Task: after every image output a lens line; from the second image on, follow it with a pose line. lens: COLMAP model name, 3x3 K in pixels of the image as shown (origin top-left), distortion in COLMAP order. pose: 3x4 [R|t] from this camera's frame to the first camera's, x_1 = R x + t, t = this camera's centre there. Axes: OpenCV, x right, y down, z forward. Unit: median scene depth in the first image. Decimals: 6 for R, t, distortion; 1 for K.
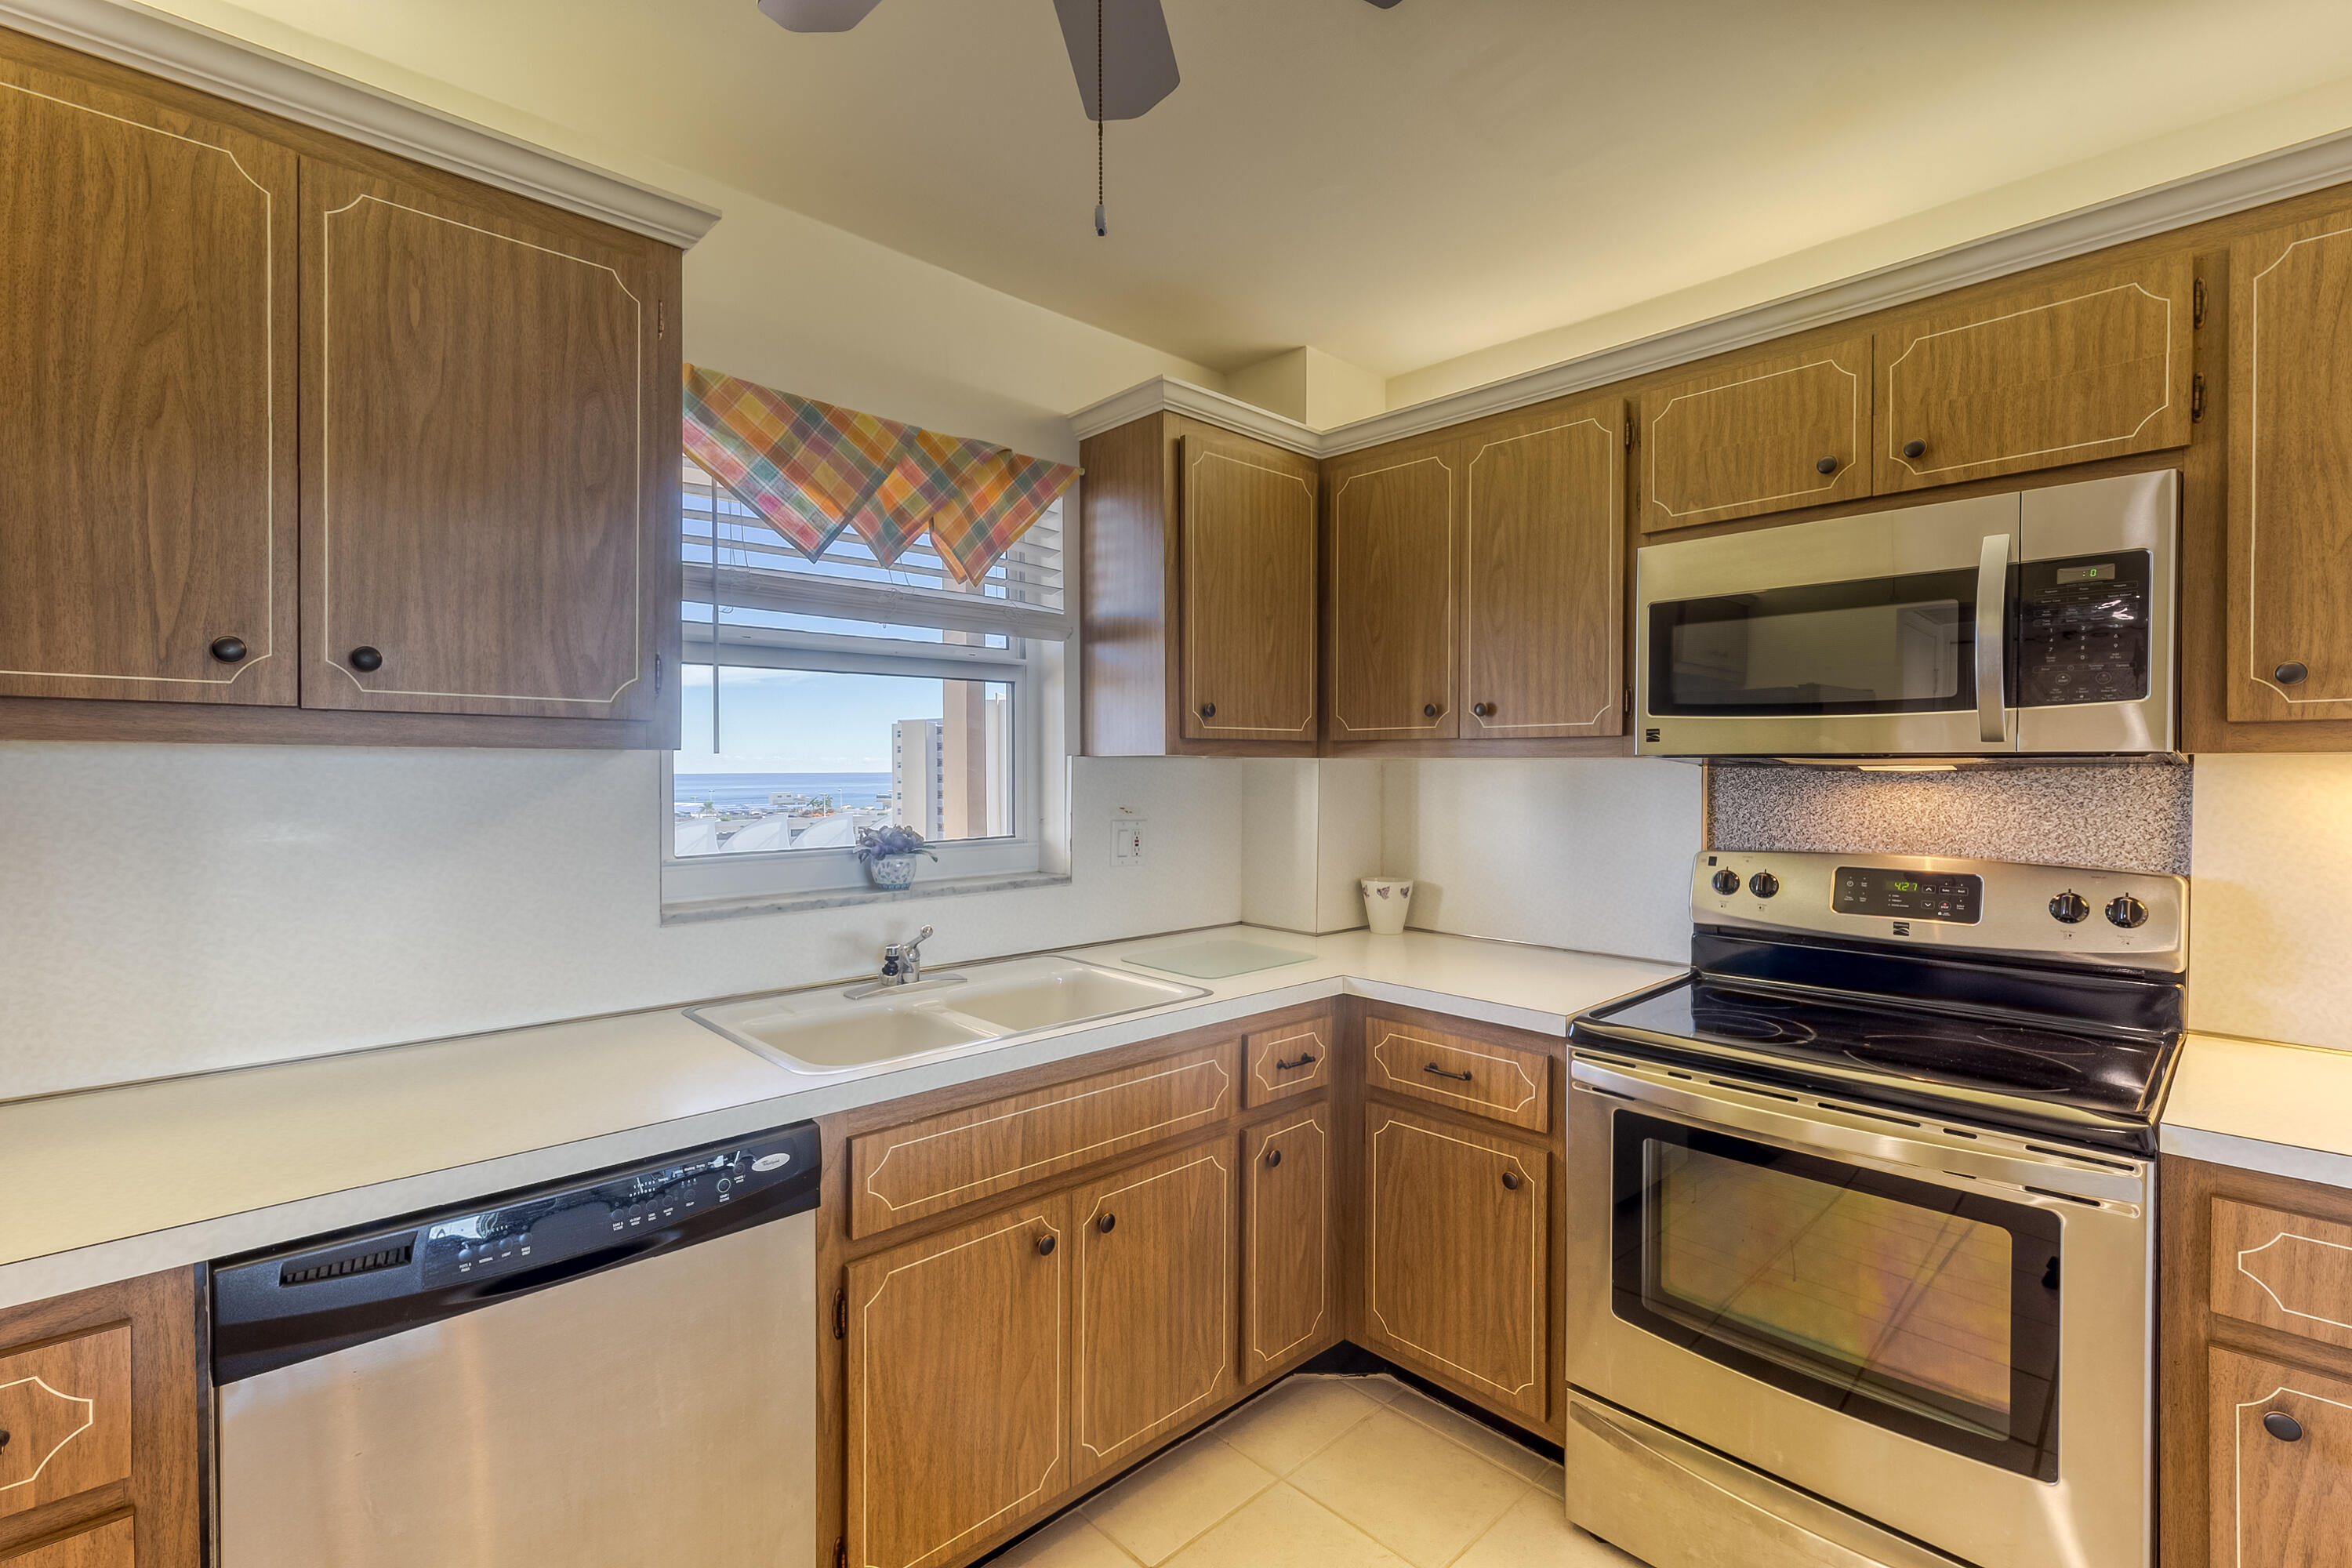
lens RADIAL K [[1037.0, 0, 1176.7], [0, 1037.0, 781.3], [0, 0, 1]] dist [-0.000882, -0.000498]
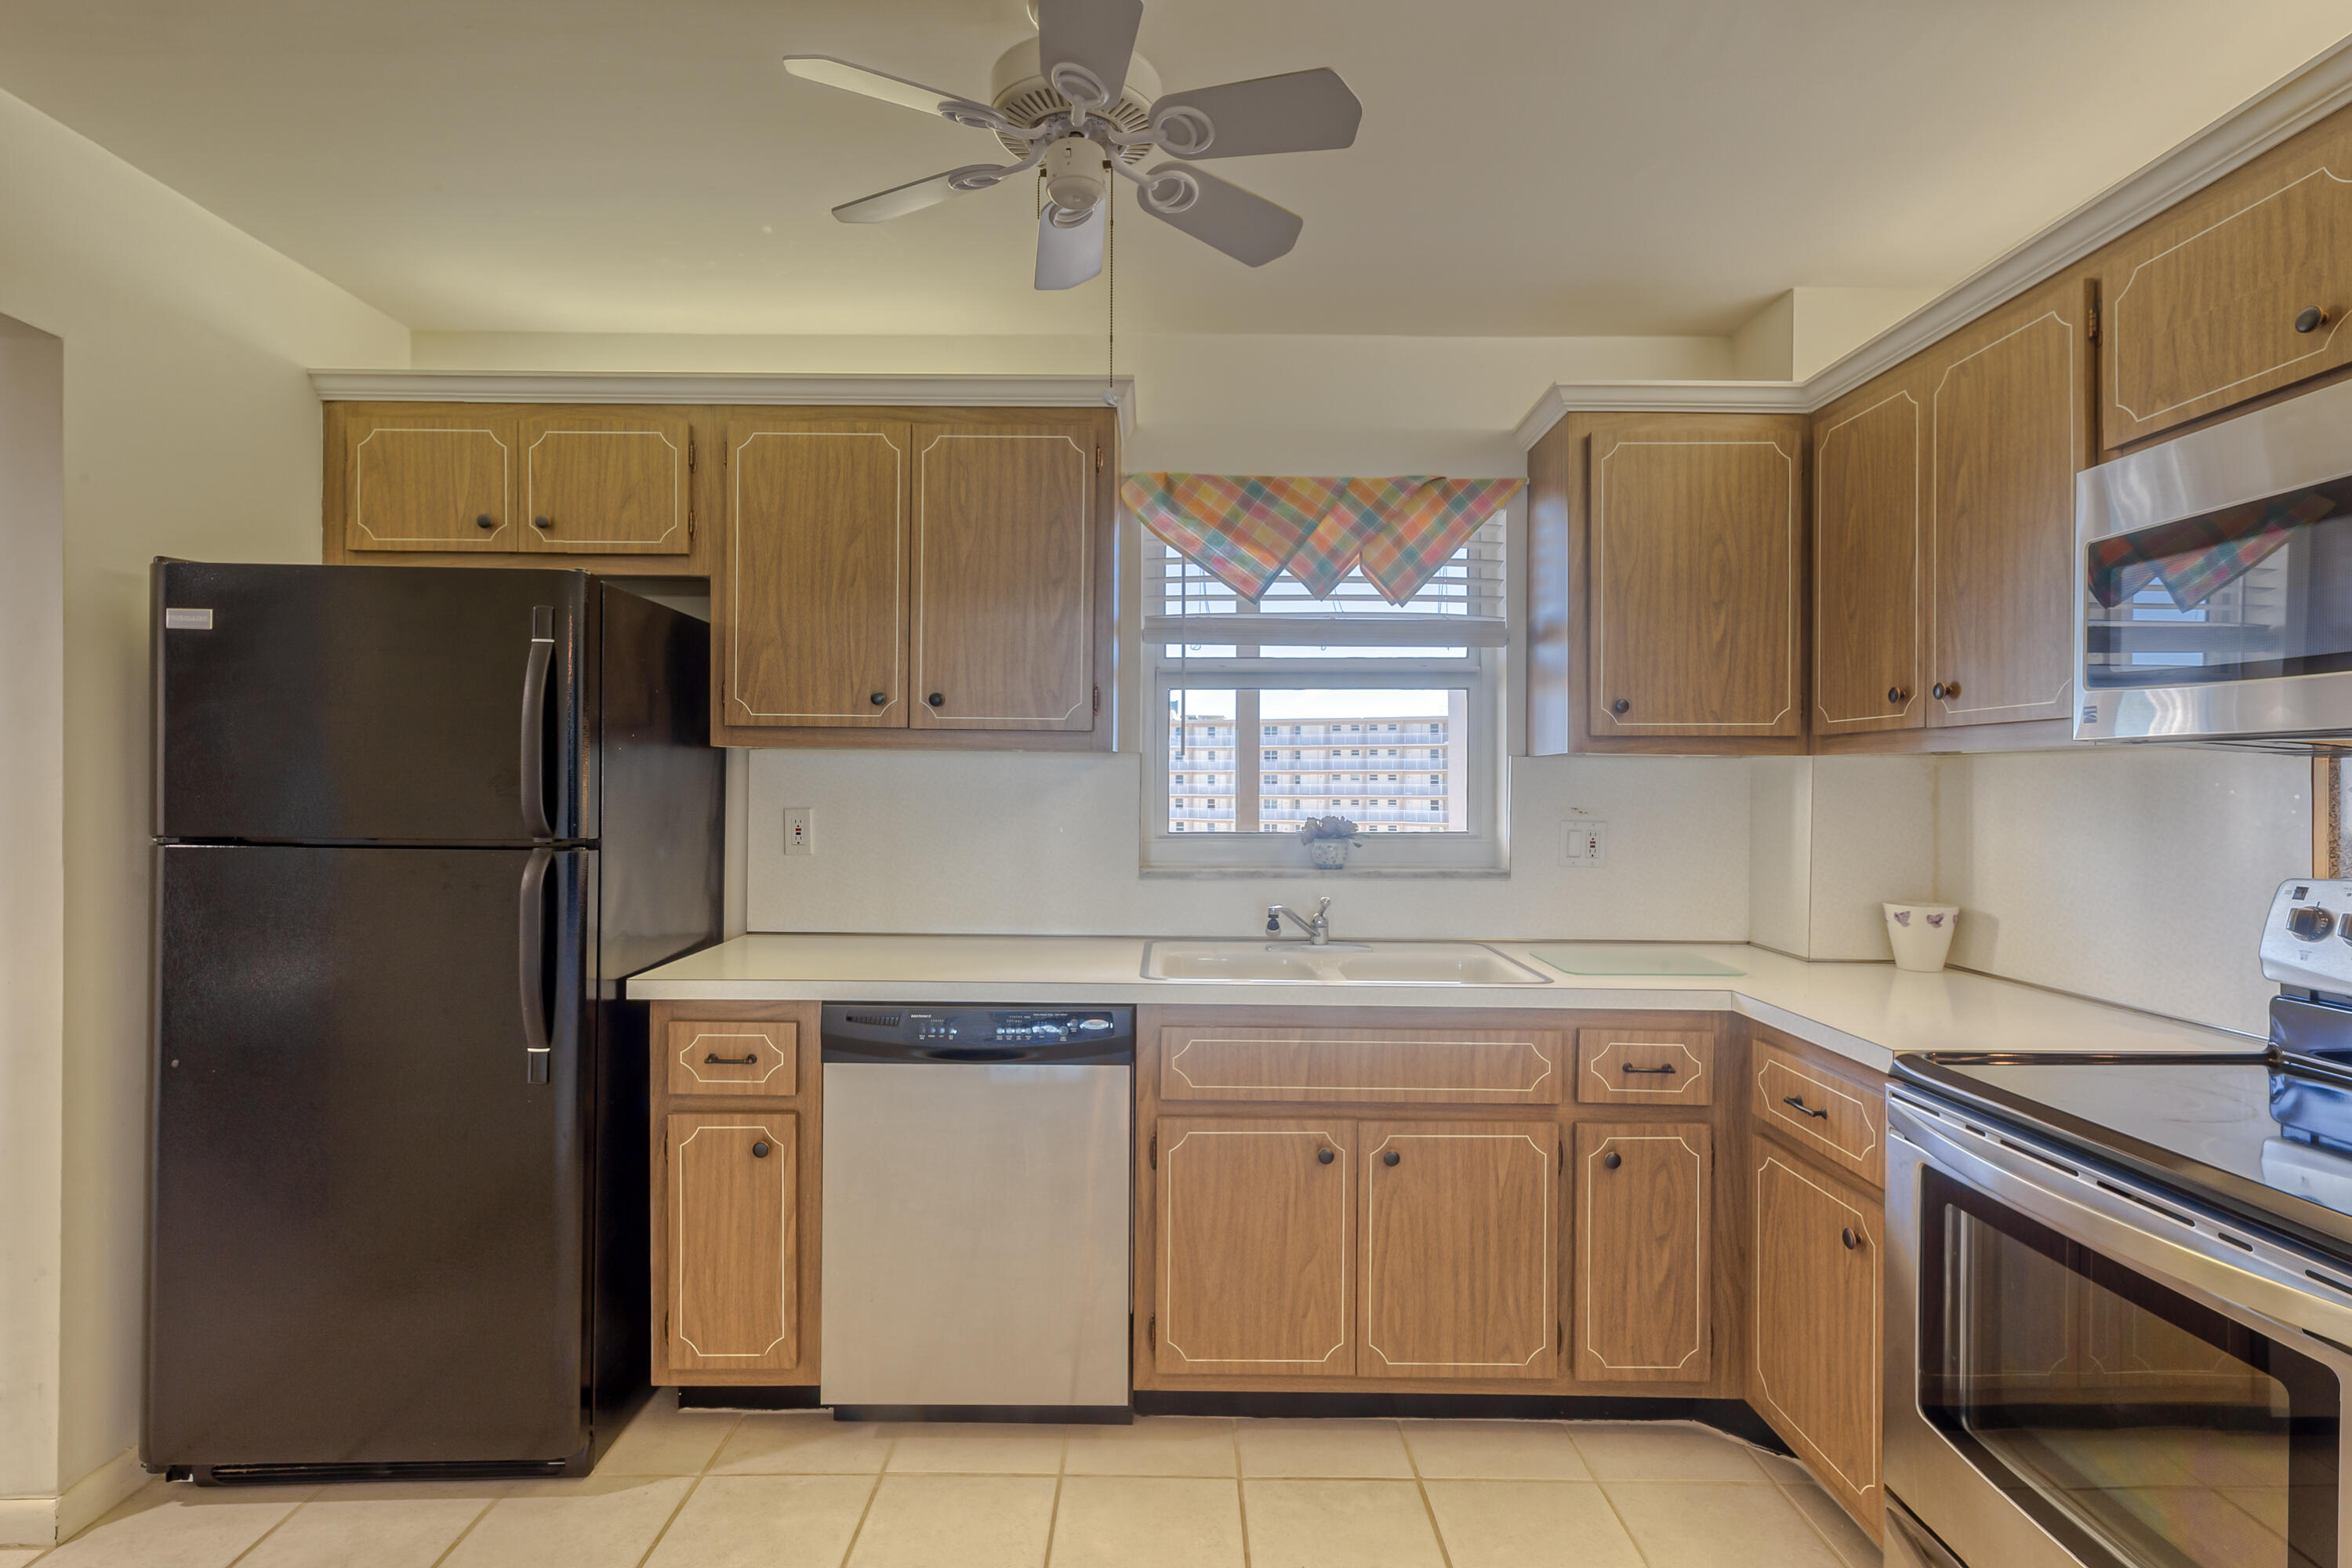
lens RADIAL K [[1134.5, 0, 1171.4], [0, 1134.5, 782.0], [0, 0, 1]] dist [0.000116, -0.001016]
pose [[0.724064, 0.002105, -0.689730, 0.536847], [-0.014723, 0.999815, -0.012405, 0.025417], [0.689576, 0.019137, 0.723961, -0.072195]]
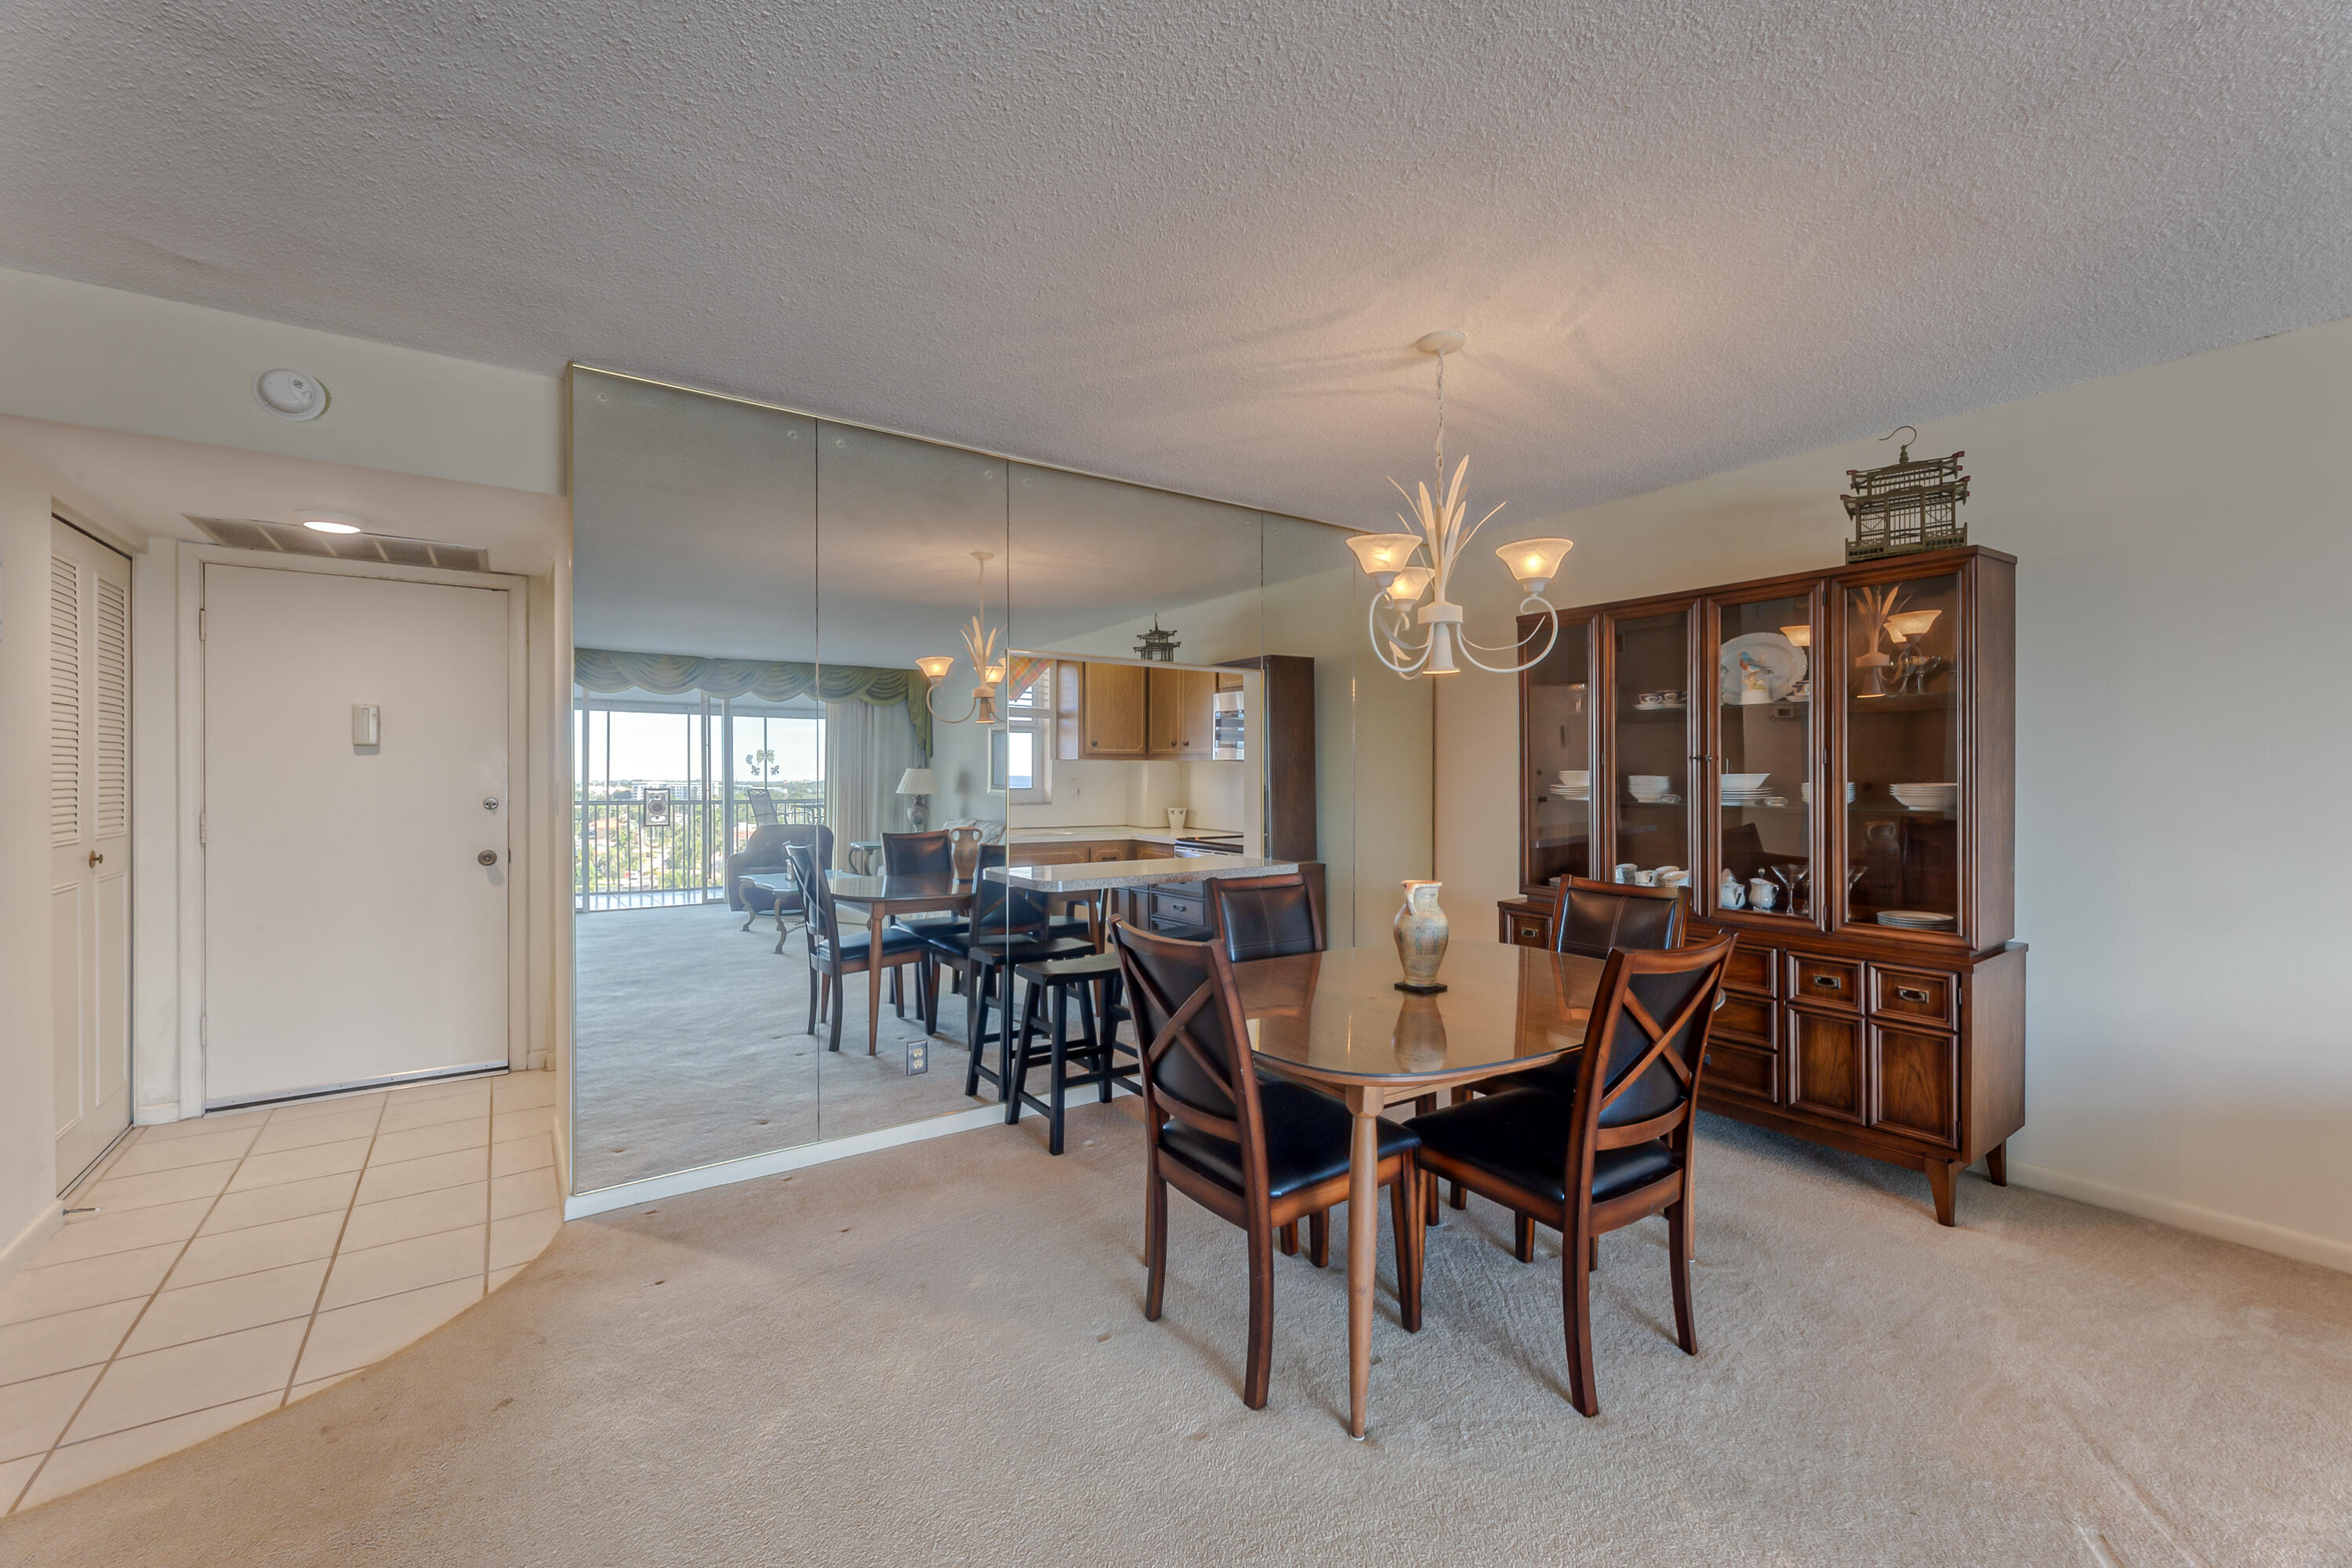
lens RADIAL K [[959.9, 0, 1180.2], [0, 959.9, 773.8], [0, 0, 1]] dist [0.000081, -0.000021]
pose [[0.989851, 0.007507, -0.141909, 0.752501], [-0.009151, 0.999898, -0.010937, 0.049621], [0.141812, 0.012125, 0.989819, -1.873440]]
